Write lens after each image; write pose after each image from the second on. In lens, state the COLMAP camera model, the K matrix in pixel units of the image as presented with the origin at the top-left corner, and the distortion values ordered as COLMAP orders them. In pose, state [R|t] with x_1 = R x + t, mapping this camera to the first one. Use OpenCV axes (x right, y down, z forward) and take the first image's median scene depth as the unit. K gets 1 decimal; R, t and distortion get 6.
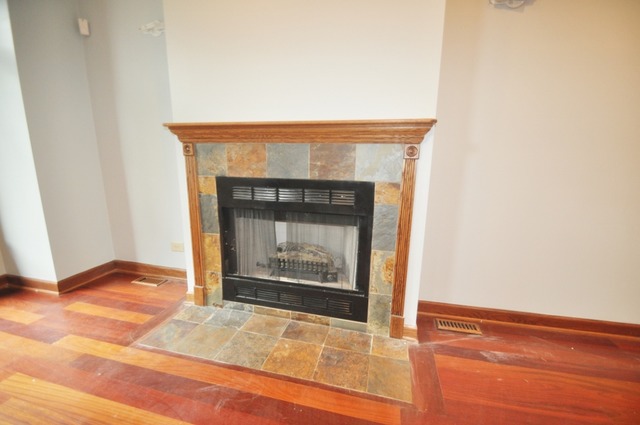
lens RADIAL K [[280.0, 0, 319.9], [0, 280.0, 223.2], [0, 0, 1]] dist [0.016487, -0.019313]
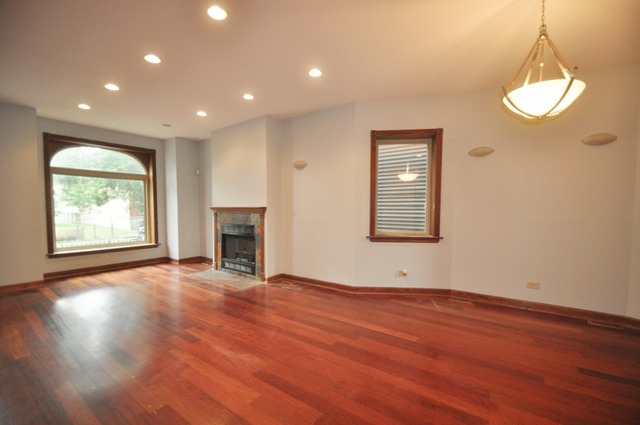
lens RADIAL K [[280.0, 0, 319.9], [0, 280.0, 223.2], [0, 0, 1]] dist [0.016487, -0.019313]
pose [[0.920816, 0.007574, -0.389923, 1.748362], [-0.072266, 0.985811, -0.151508, 0.207508], [0.383243, 0.167689, 0.908298, -1.294950]]
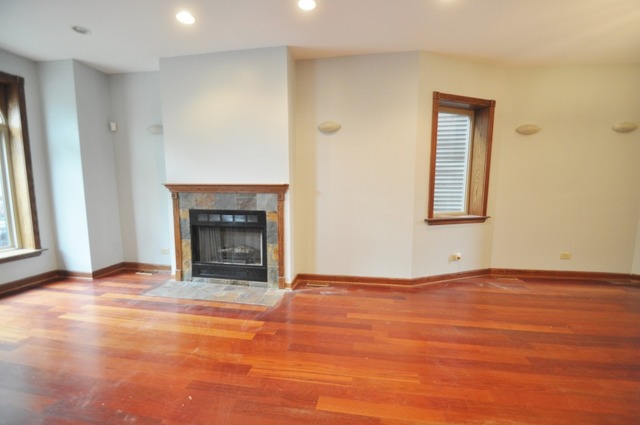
lens RADIAL K [[280.0, 0, 319.9], [0, 280.0, 223.2], [0, 0, 1]] dist [0.016487, -0.019313]
pose [[0.997378, -0.020294, 0.069469, 0.387799], [0.026643, 0.995428, -0.091724, 0.128396], [-0.067290, 0.093334, 0.993358, -0.959454]]
